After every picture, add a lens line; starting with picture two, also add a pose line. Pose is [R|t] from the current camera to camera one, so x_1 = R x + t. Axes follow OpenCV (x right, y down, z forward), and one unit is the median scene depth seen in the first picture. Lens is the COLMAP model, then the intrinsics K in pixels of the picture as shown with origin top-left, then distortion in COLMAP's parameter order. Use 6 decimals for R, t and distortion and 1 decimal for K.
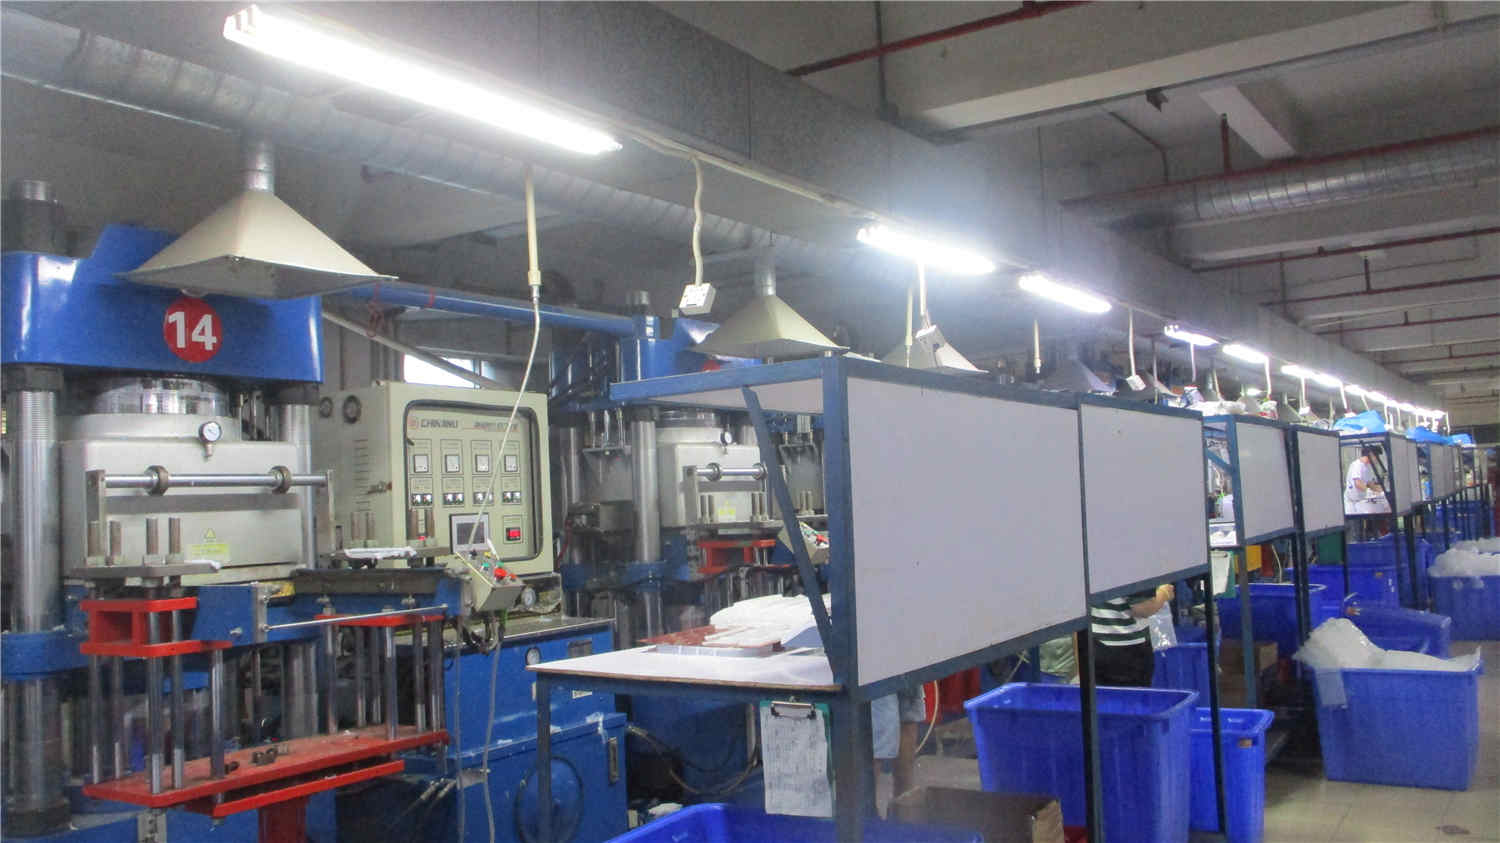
lens RADIAL K [[1259.1, 0, 754.3], [0, 1259.1, 423.3], [0, 0, 1]] dist [-0.021985, -0.002147]
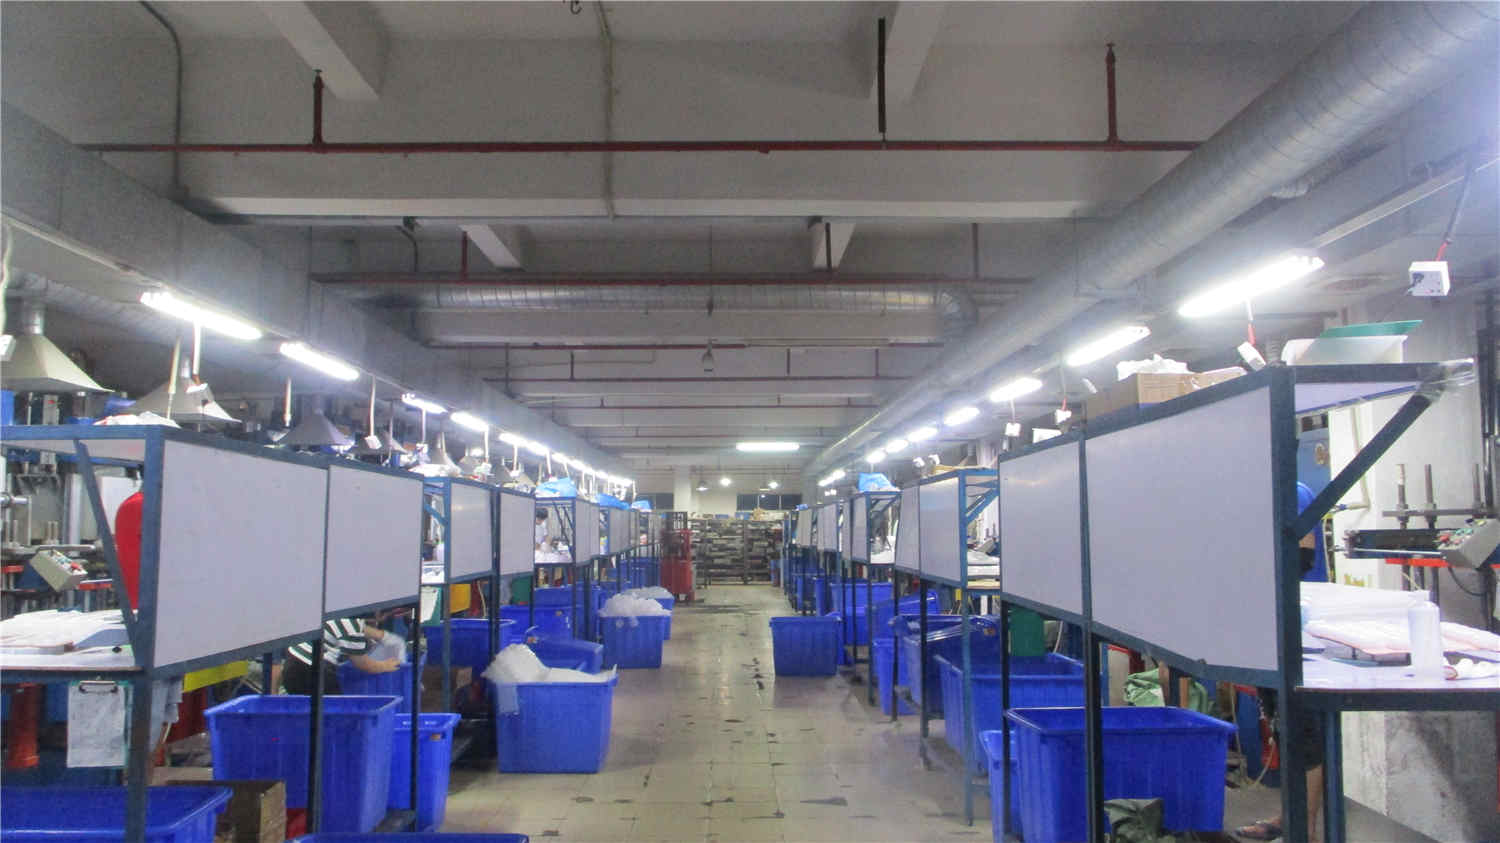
lens RADIAL K [[1259.1, 0, 754.3], [0, 1259.1, 423.3], [0, 0, 1]] dist [-0.021985, -0.002147]
pose [[0.827102, 0.091211, 0.554601, -0.054714], [-0.070754, 0.995792, -0.058250, -0.007489], [-0.557580, 0.008939, 0.830075, -0.172069]]
